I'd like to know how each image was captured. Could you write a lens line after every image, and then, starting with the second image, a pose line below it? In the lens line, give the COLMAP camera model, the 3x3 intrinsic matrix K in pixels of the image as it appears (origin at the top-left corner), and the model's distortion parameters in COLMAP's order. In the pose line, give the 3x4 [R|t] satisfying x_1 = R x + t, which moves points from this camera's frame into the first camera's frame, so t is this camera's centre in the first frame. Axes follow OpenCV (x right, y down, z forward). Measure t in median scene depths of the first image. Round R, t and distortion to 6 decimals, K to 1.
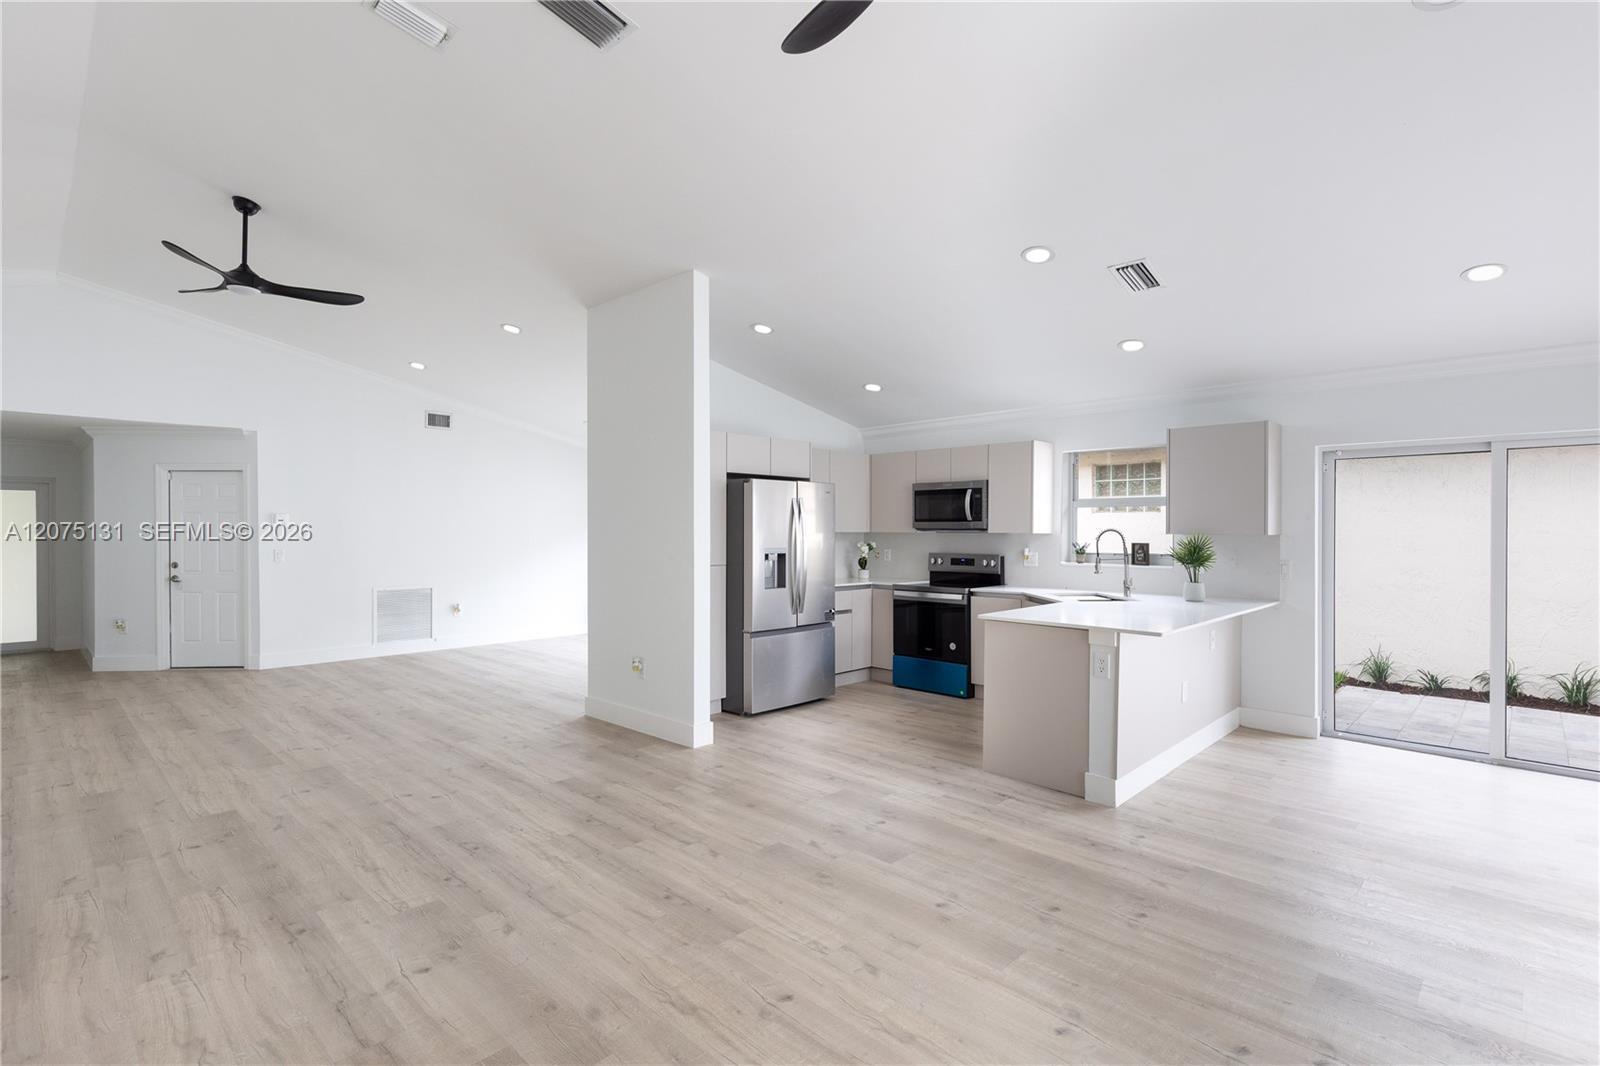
lens RADIAL K [[766.1, 0, 800.0], [0, 766.1, 533.0], [0, 0, 1]] dist [0.000231, 0.000007]
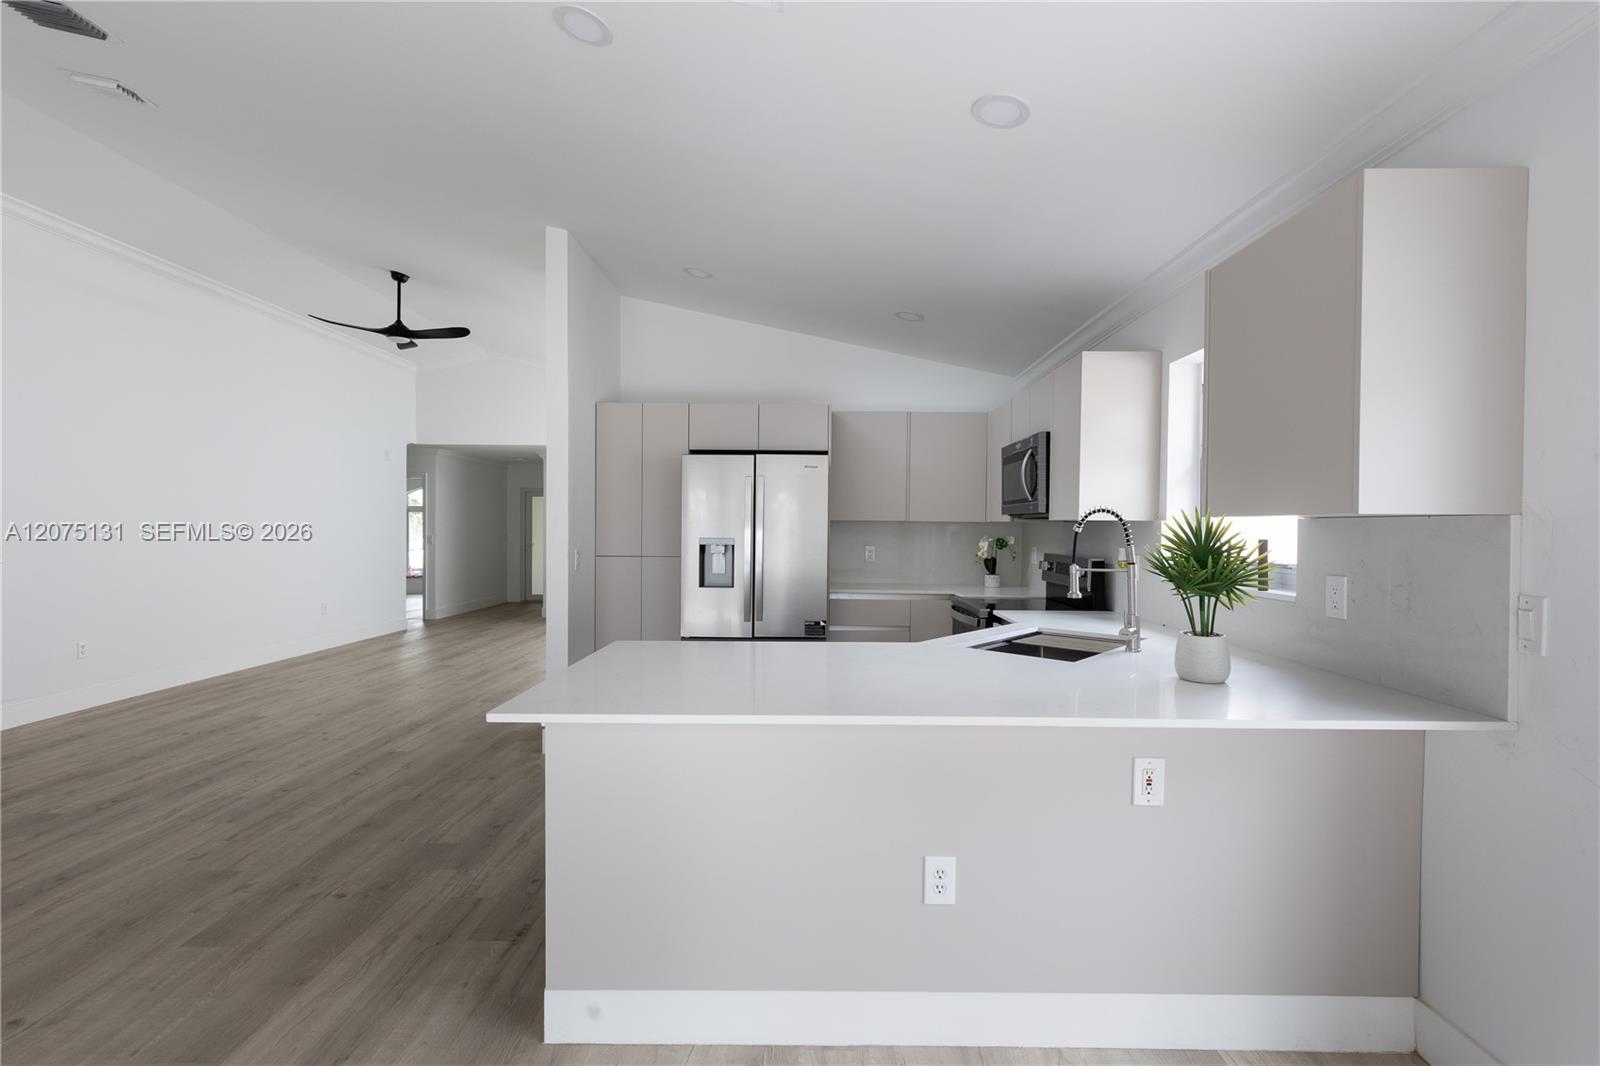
lens RADIAL K [[726.7, 0, 800.0], [0, 726.7, 533.0], [0, 0, 1]] dist [0.010316, -0.001764]
pose [[0.688310, 0.011727, -0.725322, 0.840710], [-0.008903, 0.999931, 0.007718, 0.010335], [0.725362, 0.001145, 0.688367, 0.750381]]
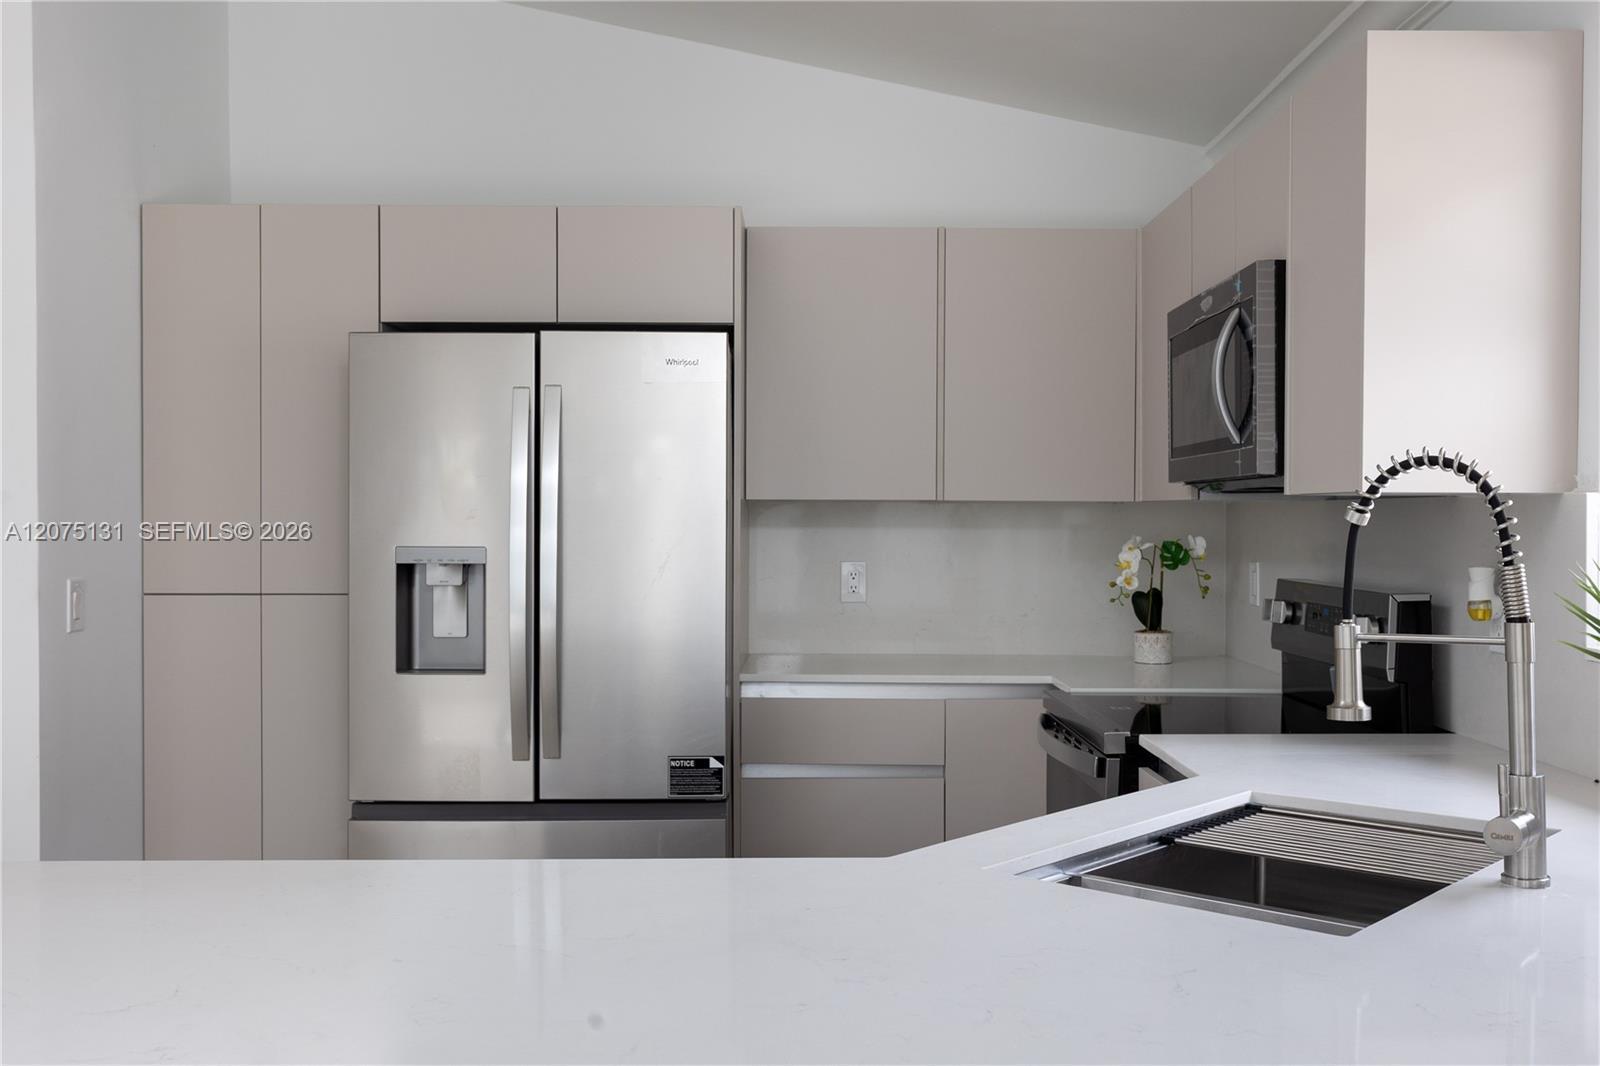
lens RADIAL K [[1563.3, 0, 800.0], [0, 1563.3, 533.0], [0, 0, 1]] dist [-0.005426, 0.003500]
pose [[0.701508, 0.008138, -0.712615, 0.760120], [-0.001993, 0.999953, 0.009457, 0.010278], [0.712659, -0.005213, 0.701491, 0.922154]]
